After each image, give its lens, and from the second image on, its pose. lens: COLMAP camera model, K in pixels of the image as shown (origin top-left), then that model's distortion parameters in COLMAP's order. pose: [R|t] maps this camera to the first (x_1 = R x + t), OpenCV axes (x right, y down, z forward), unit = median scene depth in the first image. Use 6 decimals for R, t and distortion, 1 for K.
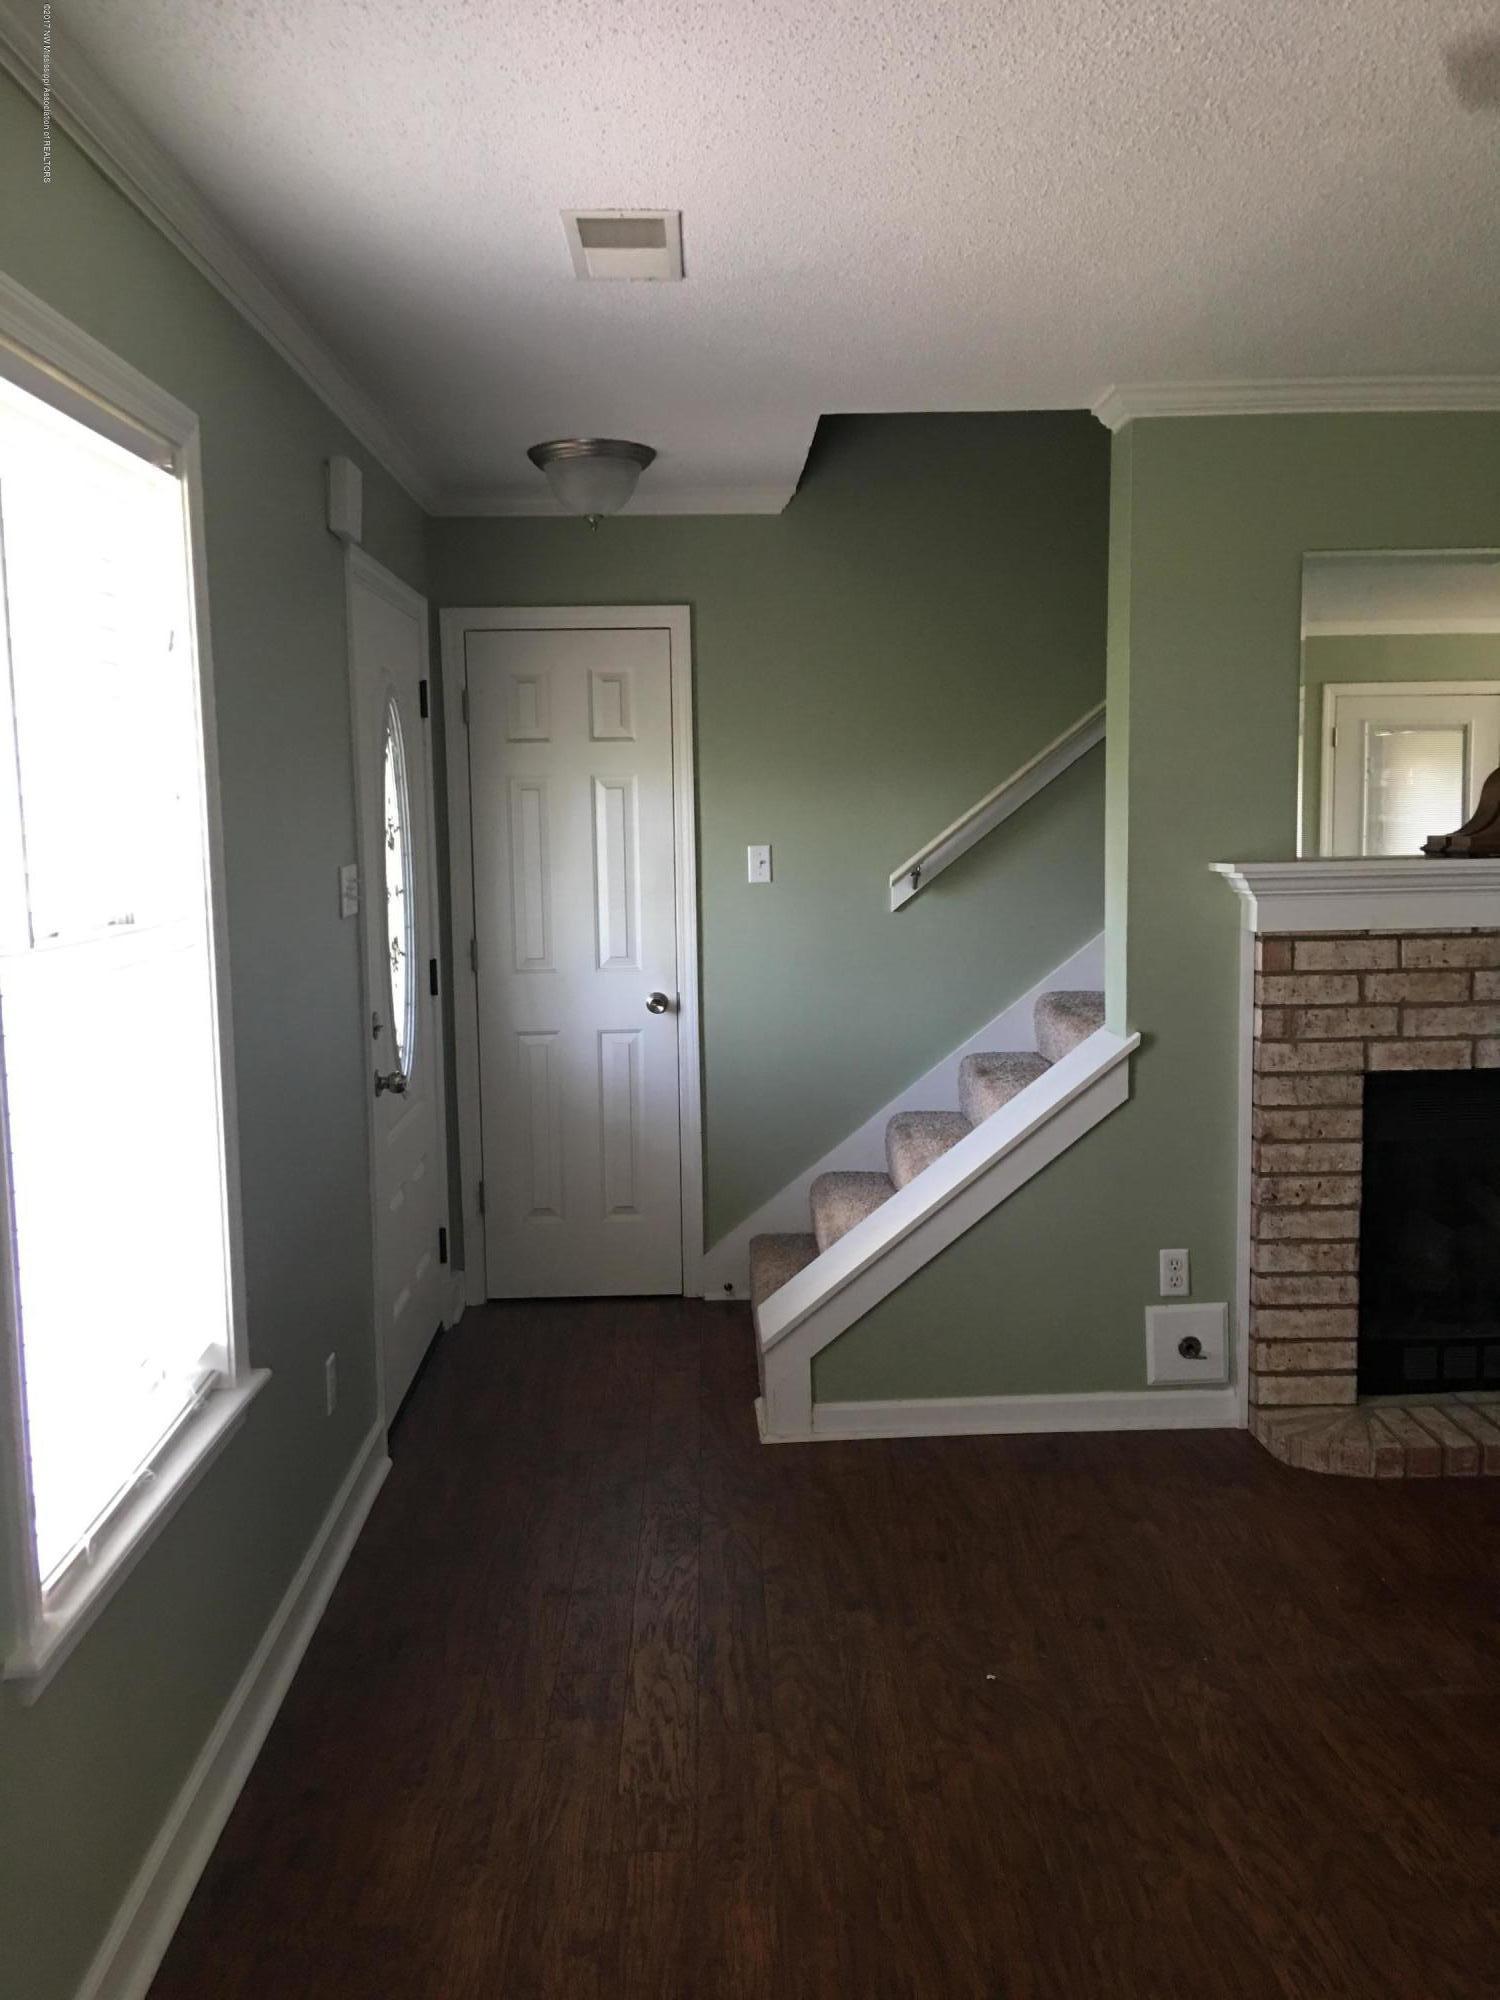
lens RADIAL K [[1687.2, 0, 750.4], [0, 1687.2, 982.8], [0, 0, 1]] dist [0.092599, -0.136638]
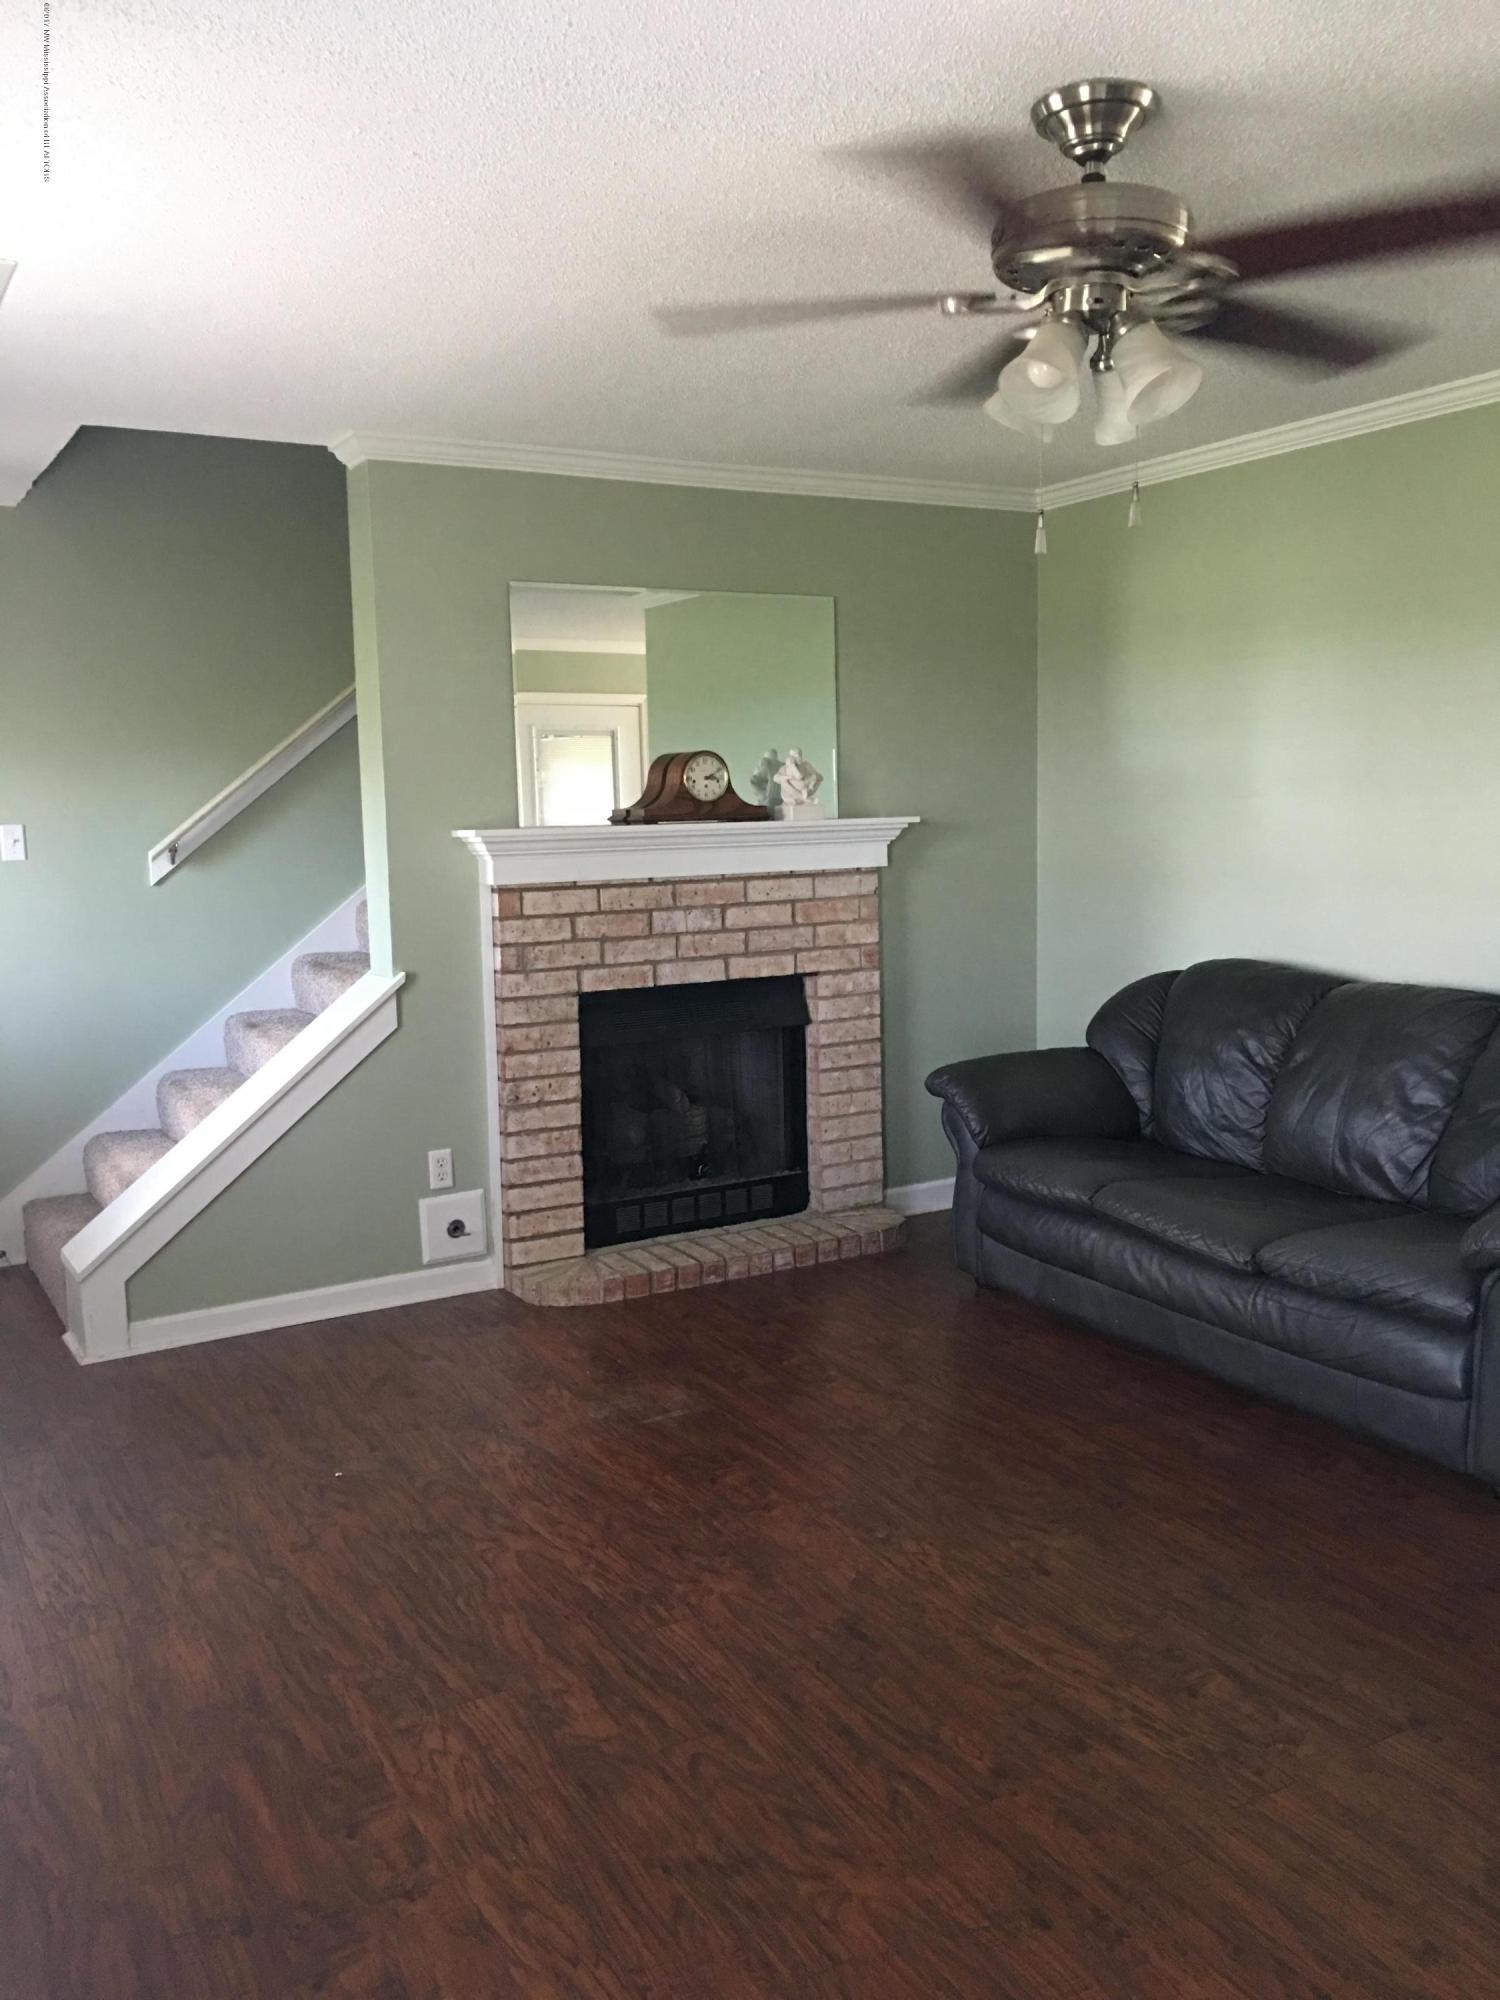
lens RADIAL K [[1687.2, 0, 750.4], [0, 1687.2, 982.8], [0, 0, 1]] dist [0.092599, -0.136638]
pose [[0.885150, -0.051993, 0.462391, -0.109310], [0.053650, 0.998514, 0.009575, 0.038908], [-0.462202, 0.016332, 0.886624, -0.179566]]
